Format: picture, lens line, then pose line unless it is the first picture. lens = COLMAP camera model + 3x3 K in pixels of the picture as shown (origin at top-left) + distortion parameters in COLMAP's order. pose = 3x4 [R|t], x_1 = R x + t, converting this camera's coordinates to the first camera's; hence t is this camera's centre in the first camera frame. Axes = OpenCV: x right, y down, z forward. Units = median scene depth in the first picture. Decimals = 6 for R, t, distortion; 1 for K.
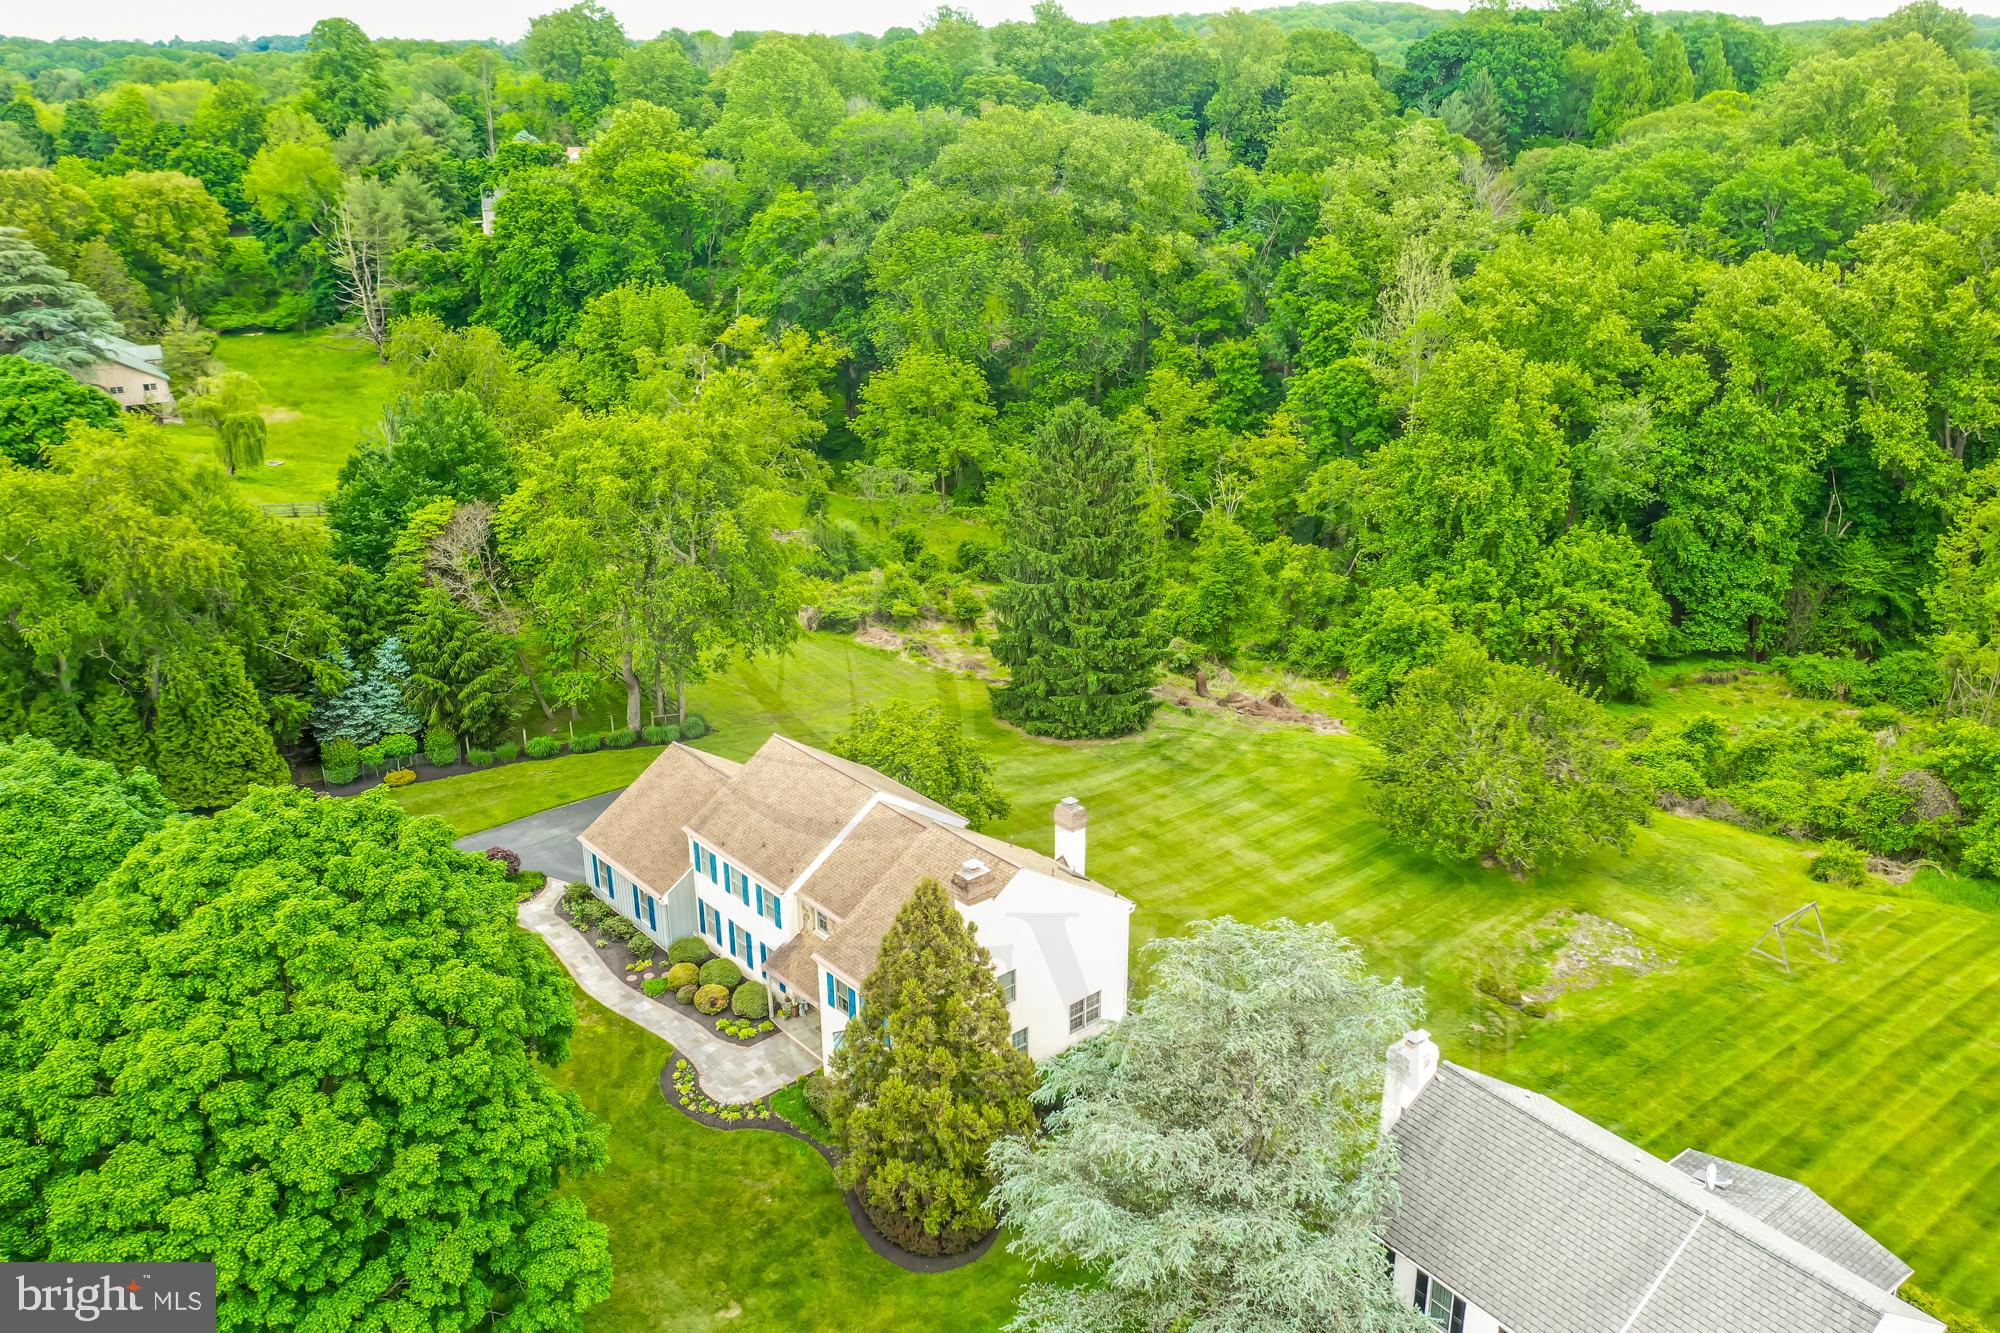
lens RADIAL K [[1501.8, 0, 1000.0], [0, 1501.8, 666.5], [0, 0, 1]] dist [0.006701, 0.007417]
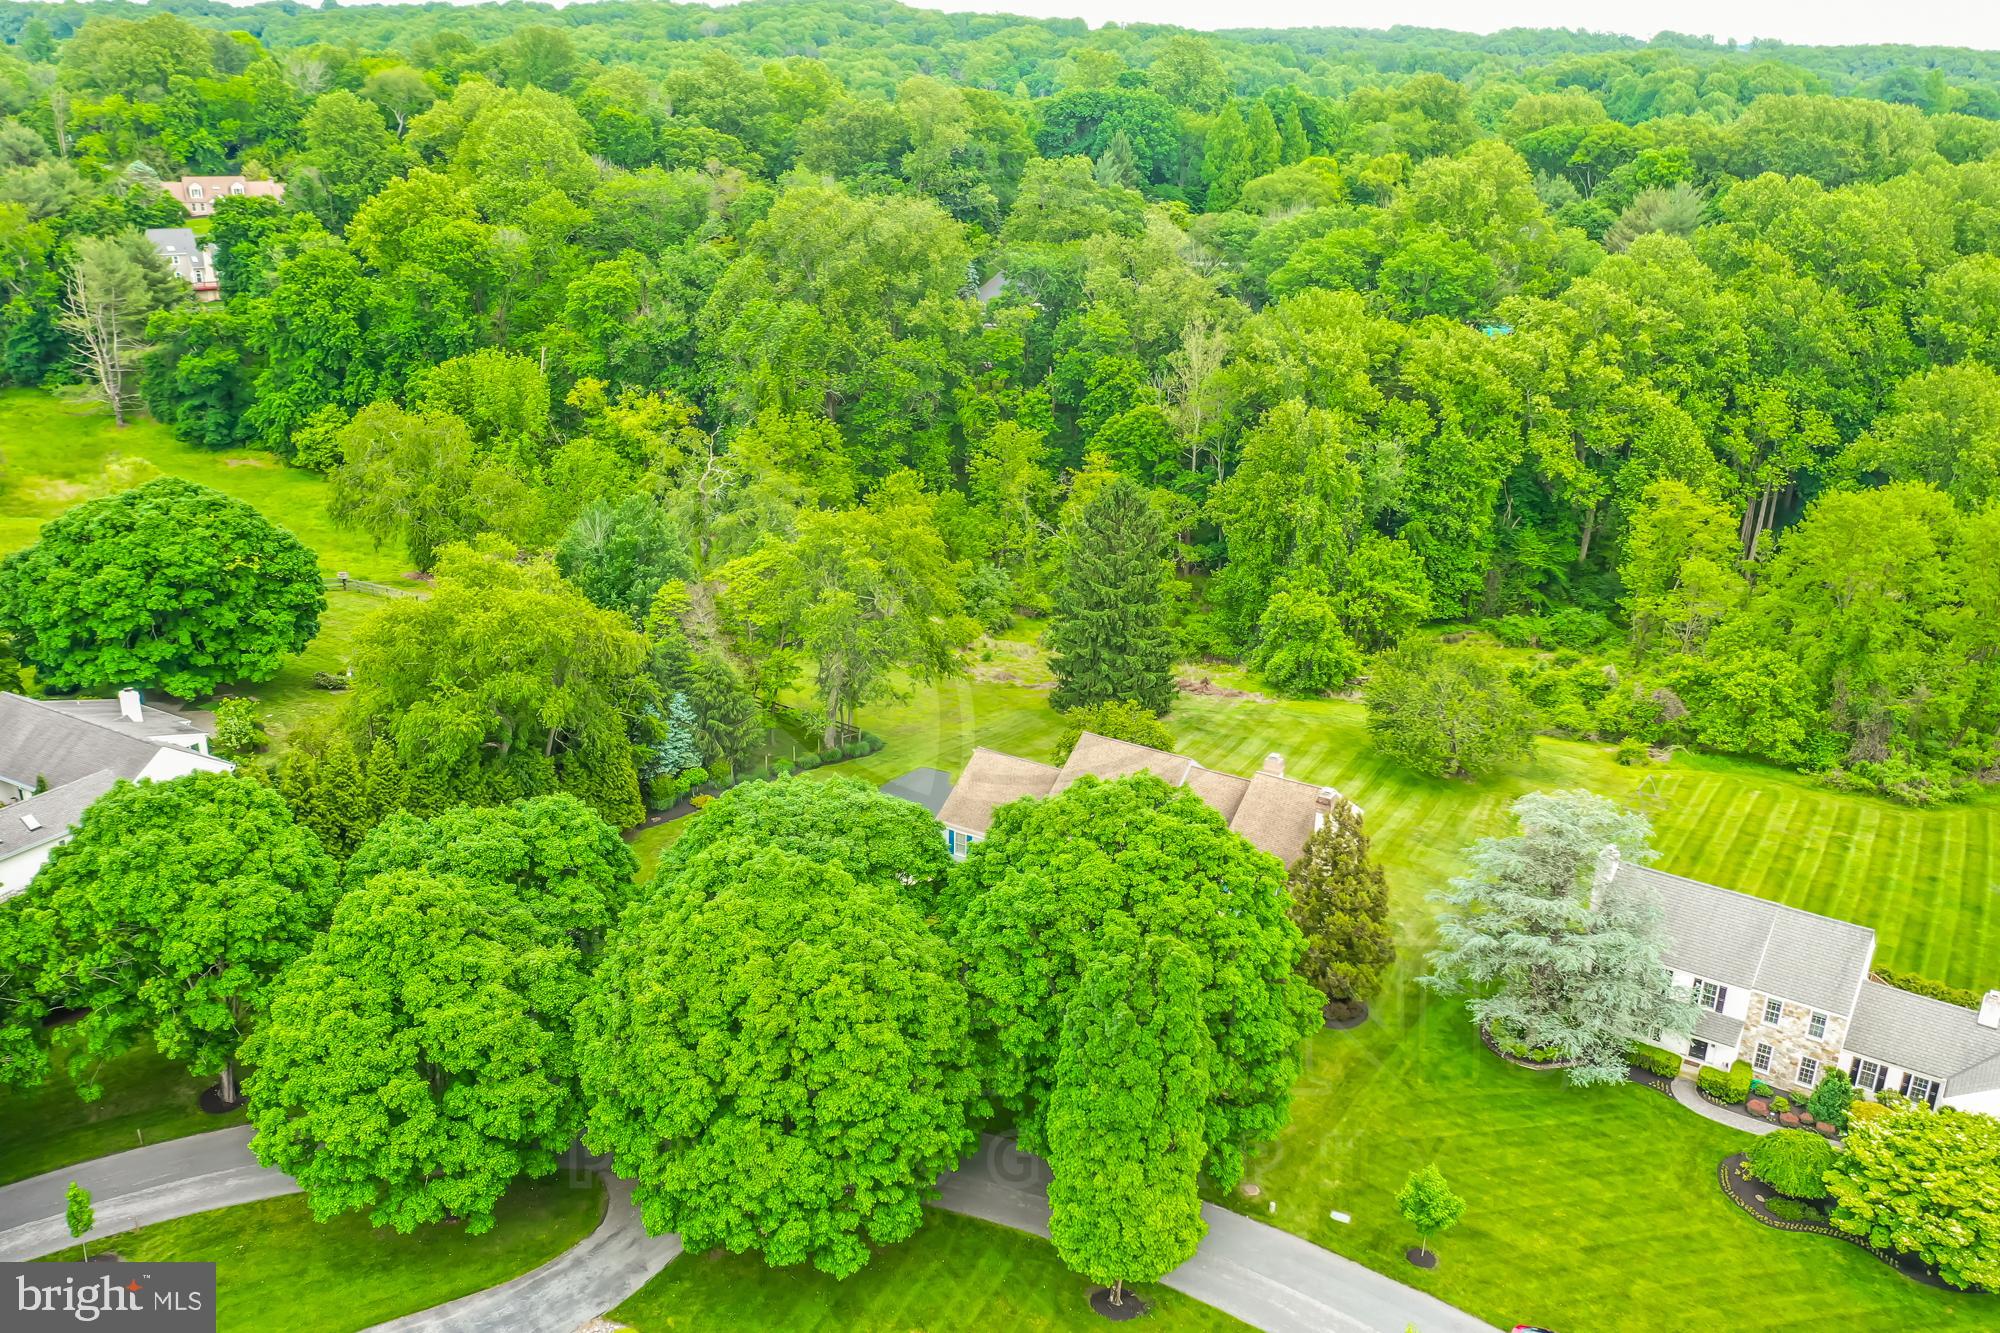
lens RADIAL K [[1501.8, 0, 1000.0], [0, 1501.8, 666.5], [0, 0, 1]] dist [0.006701, 0.007417]
pose [[0.954546, -0.086624, 0.285197, -0.303685], [0.086091, 0.996183, 0.014433, -0.022017], [-0.285359, 0.010776, 0.958360, -0.182385]]
